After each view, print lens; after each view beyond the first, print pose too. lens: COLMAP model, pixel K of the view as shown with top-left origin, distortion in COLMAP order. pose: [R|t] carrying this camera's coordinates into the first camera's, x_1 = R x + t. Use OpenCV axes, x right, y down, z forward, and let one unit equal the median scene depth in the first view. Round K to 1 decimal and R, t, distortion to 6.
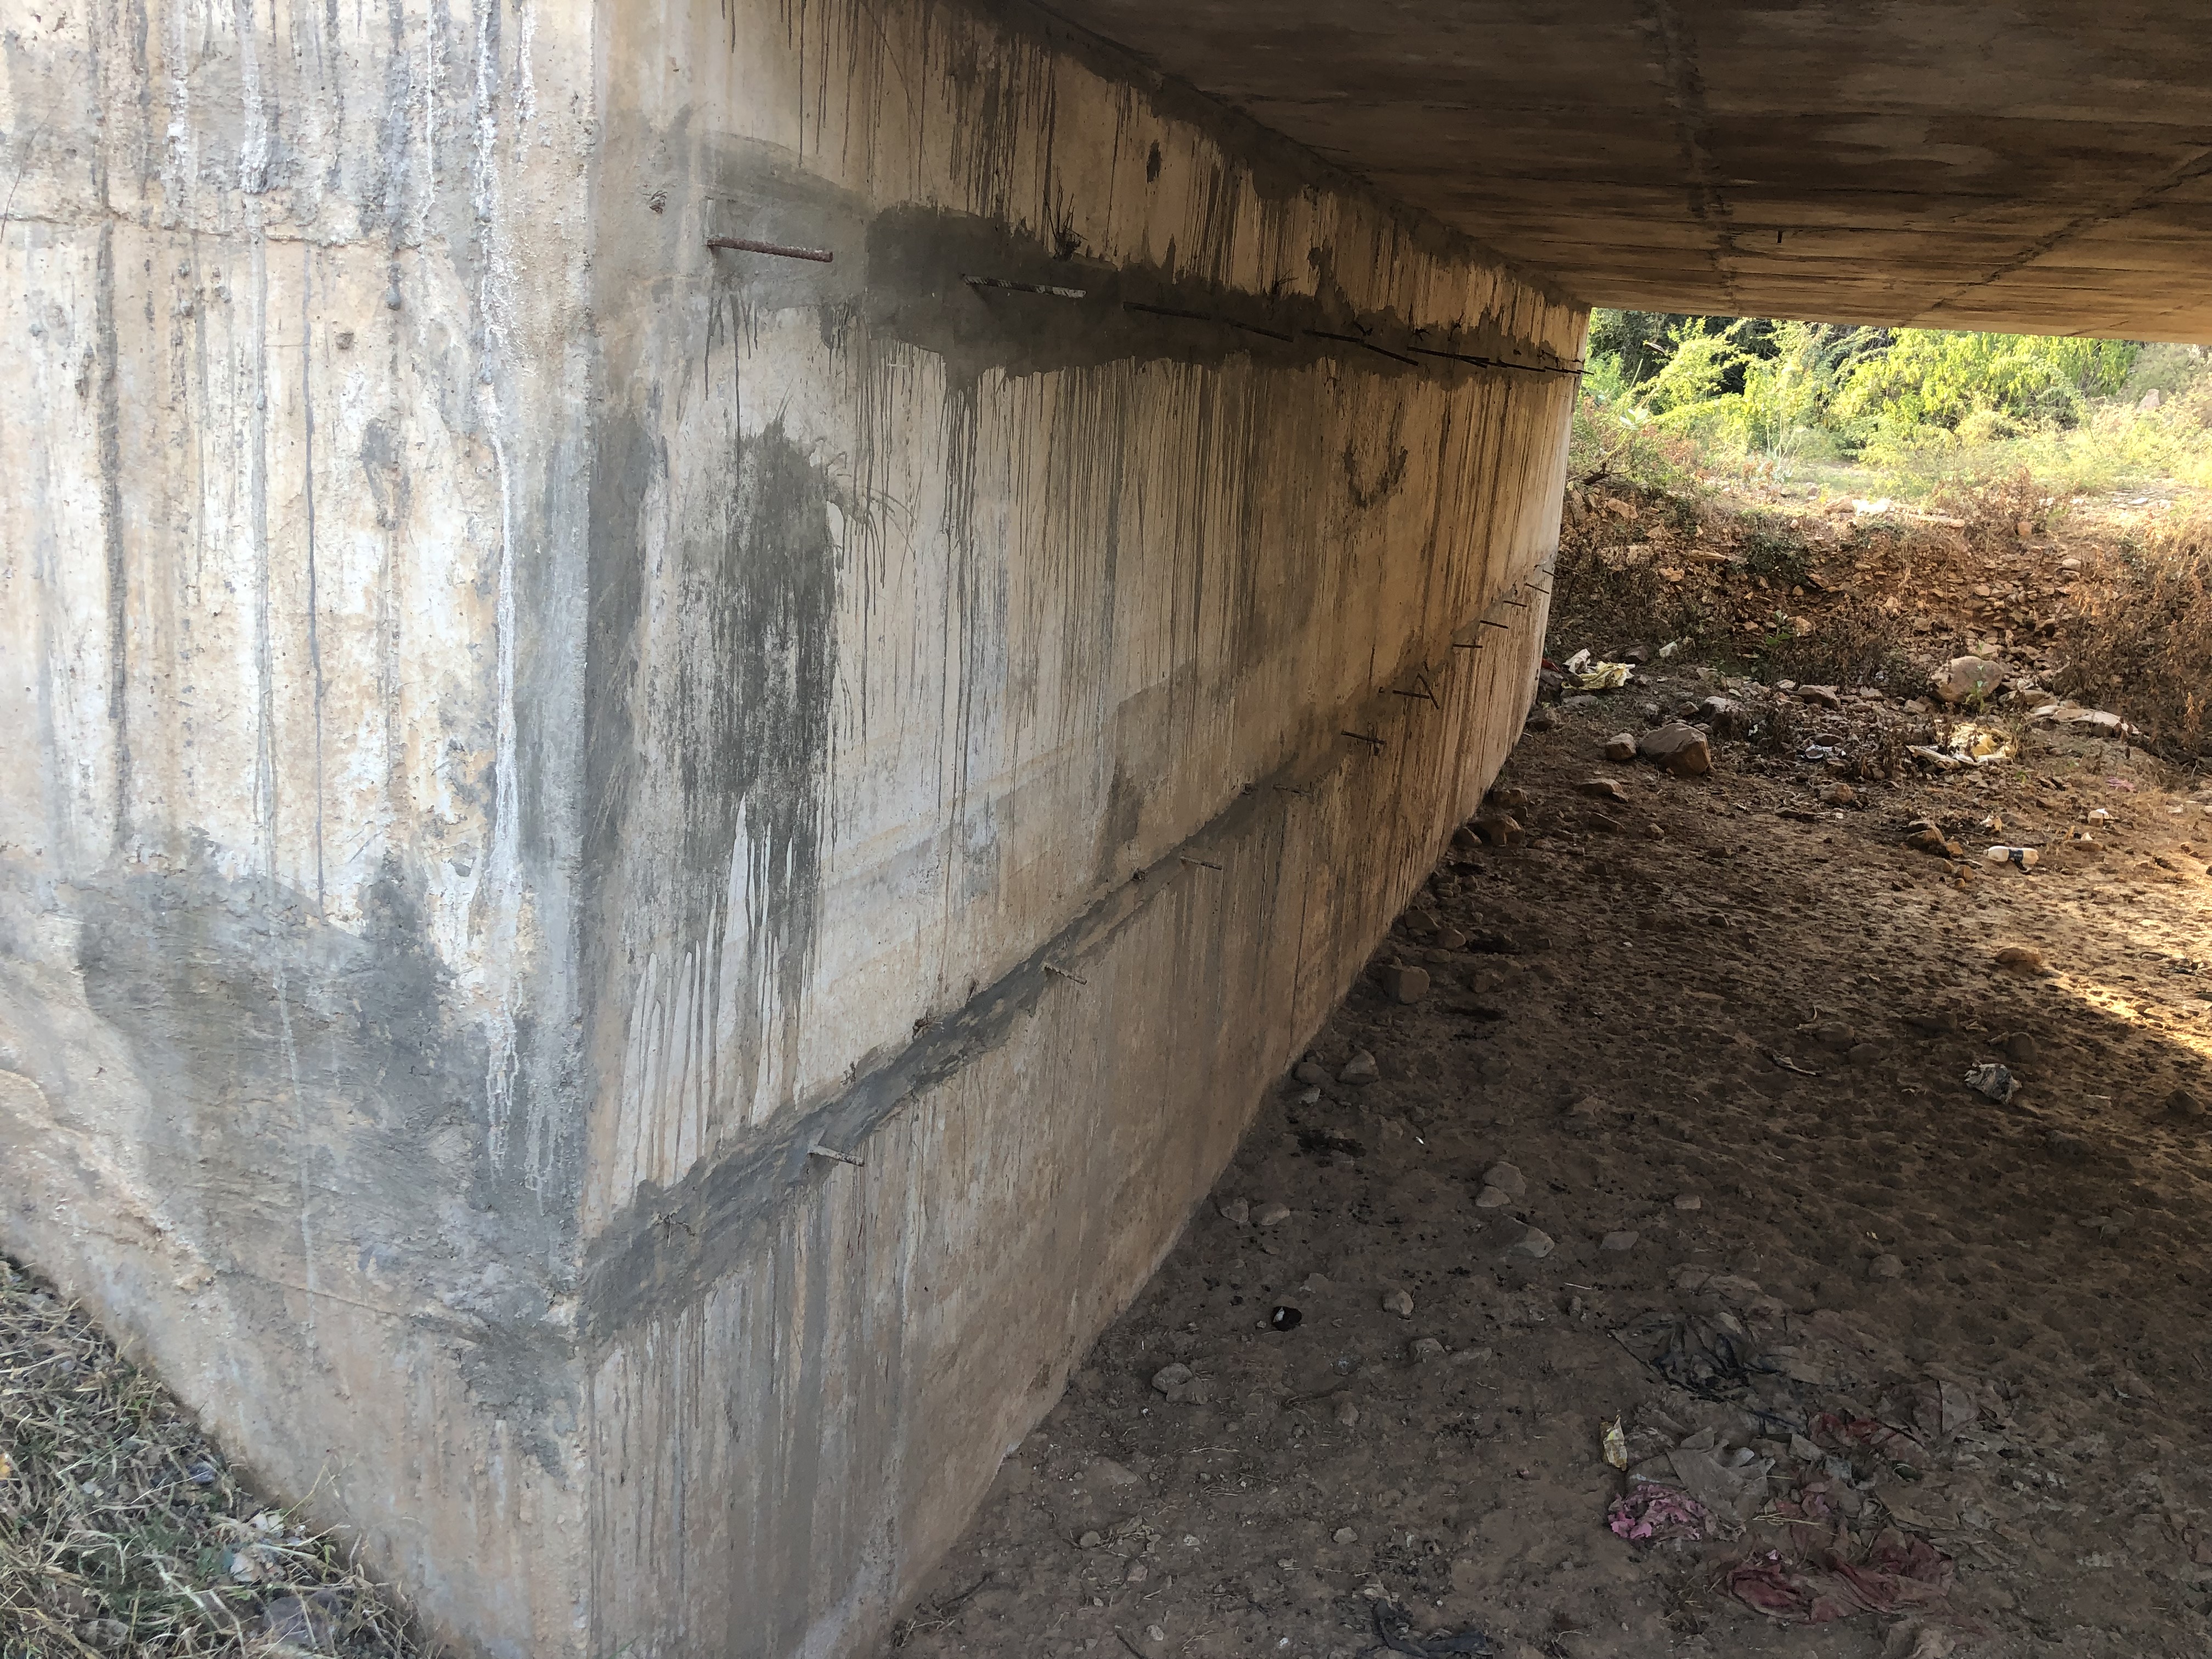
lens RADIAL K [[1807.8, 0, 1106.0], [0, 1807.8, 829.5], [0, 0, 1]] dist [-0.006280, -0.001689]
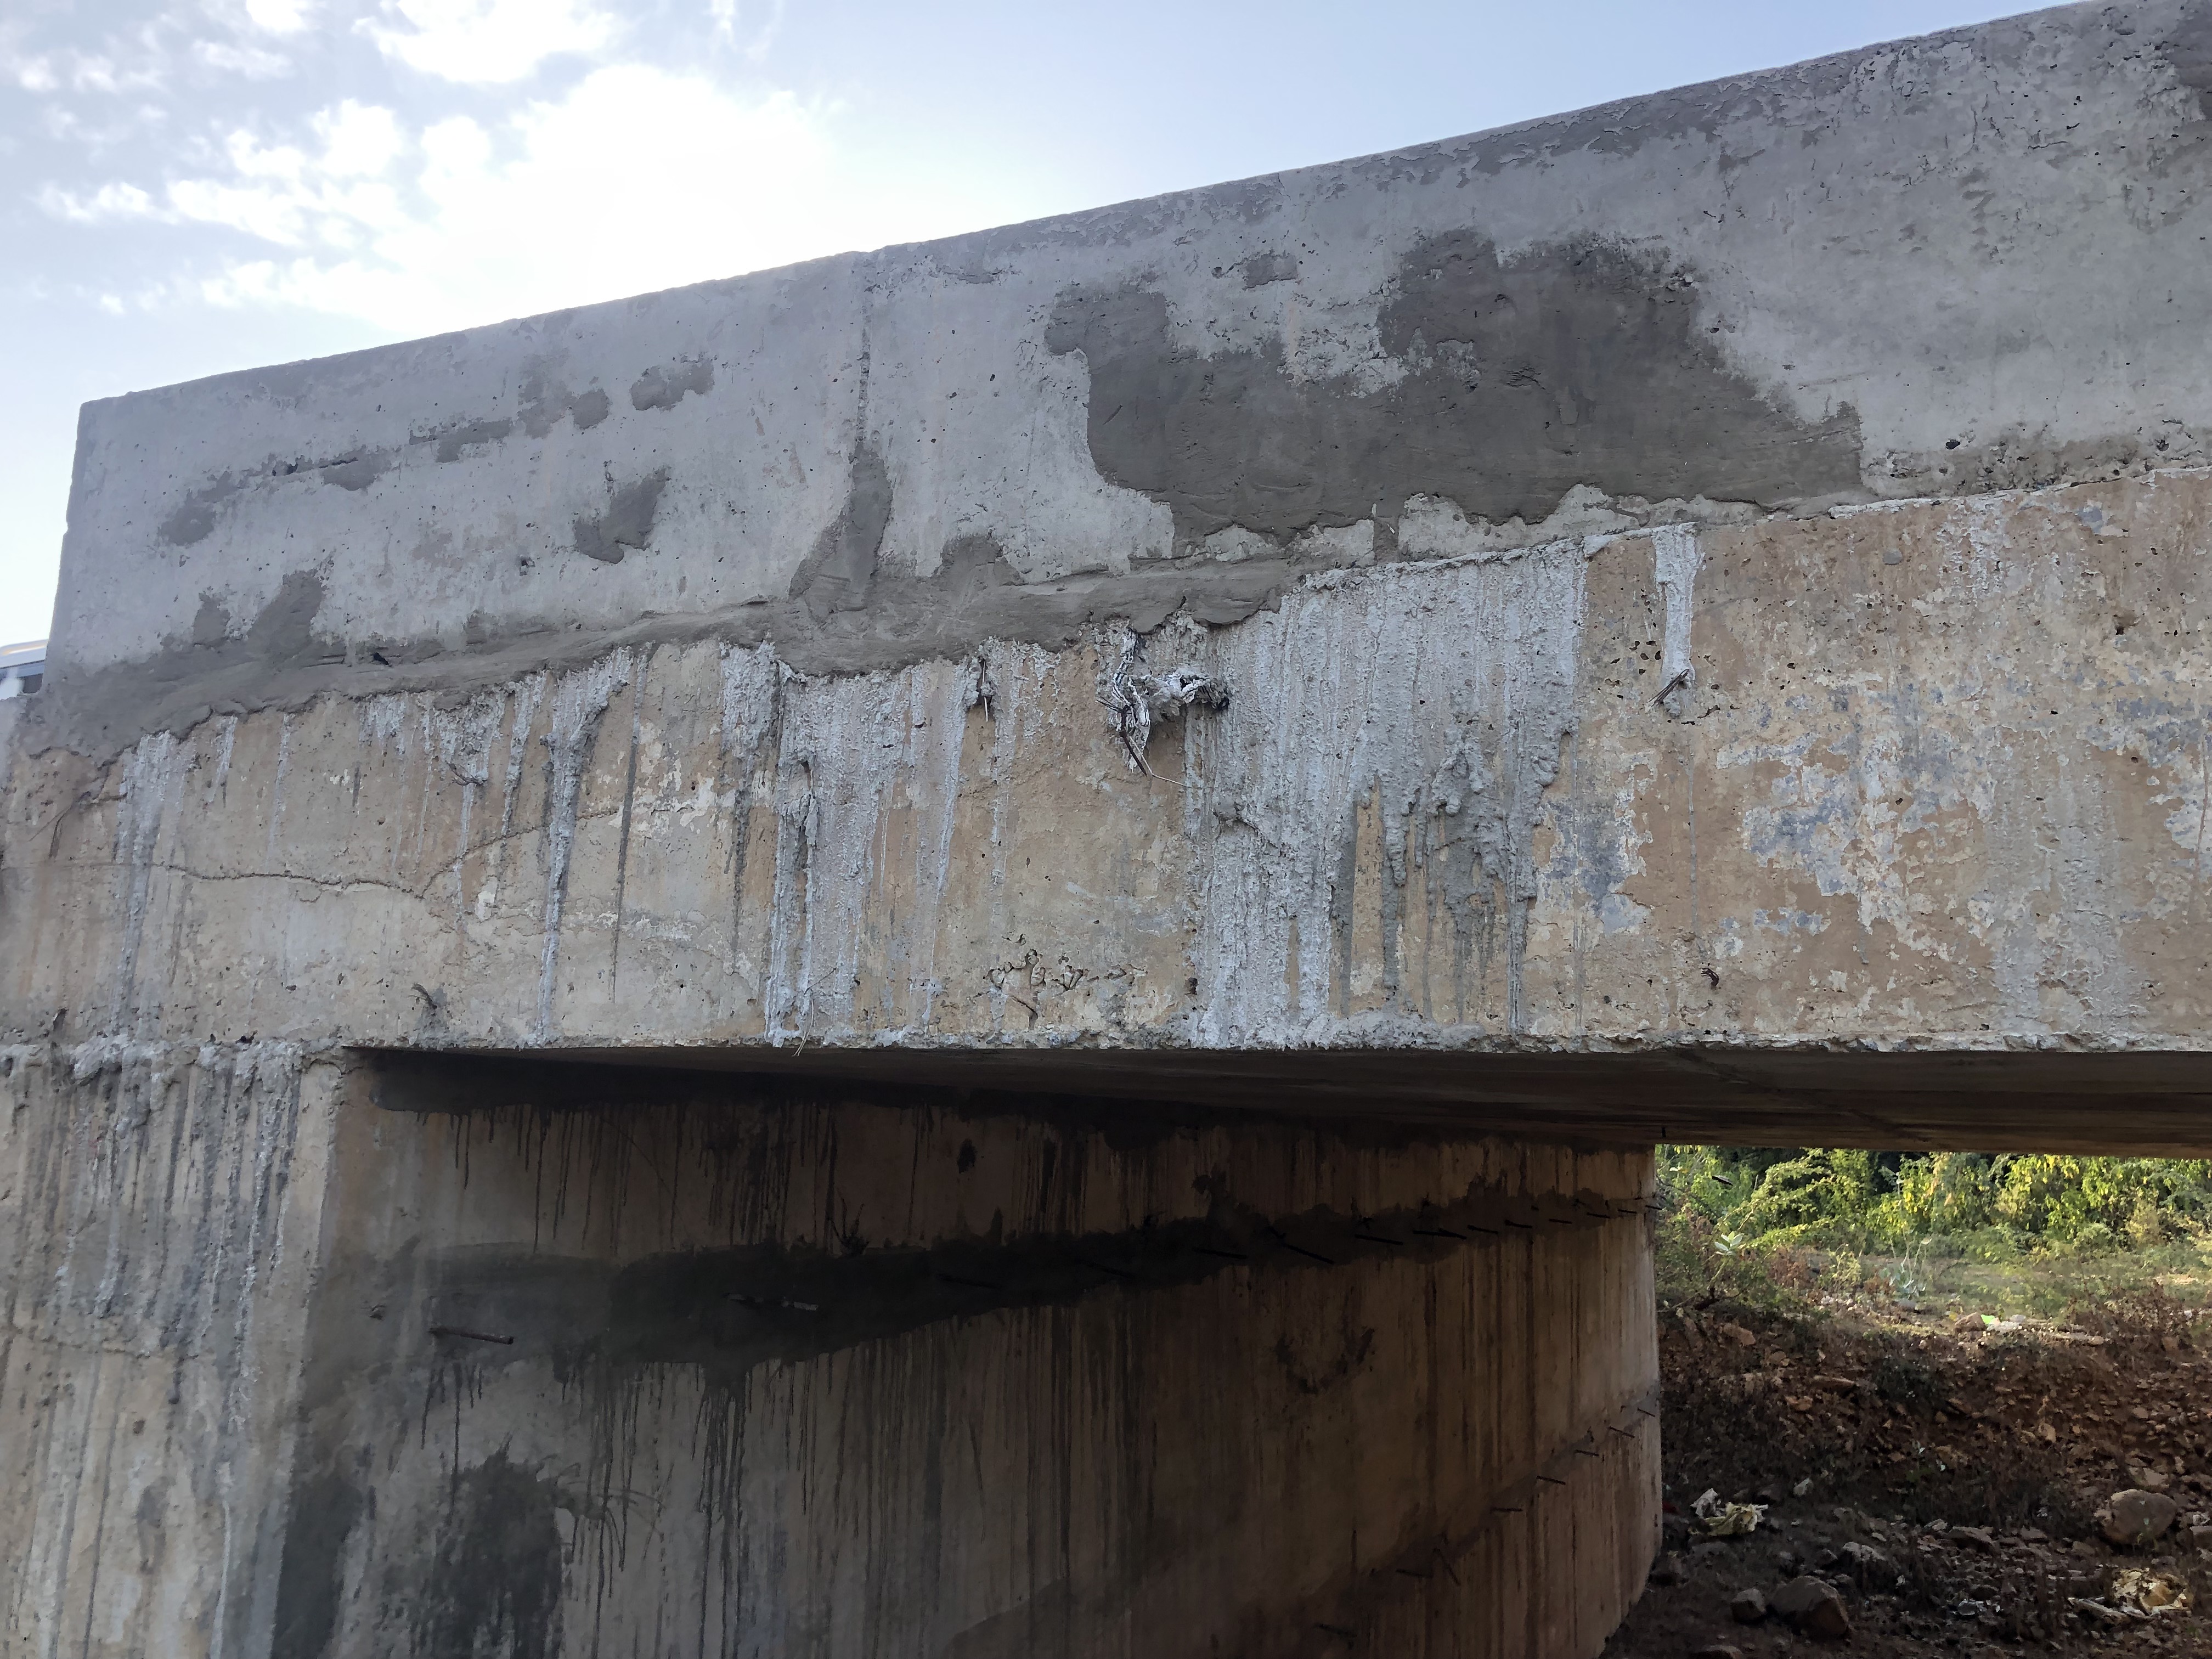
lens RADIAL K [[1796.3, 0, 1106.0], [0, 1796.3, 829.5], [0, 0, 1]] dist [0.043460, -0.049428]
pose [[0.991260, -0.066609, -0.113869, 0.425671], [0.012388, 0.906350, -0.422345, -0.082661], [0.131337, 0.417244, 0.899254, -0.277399]]
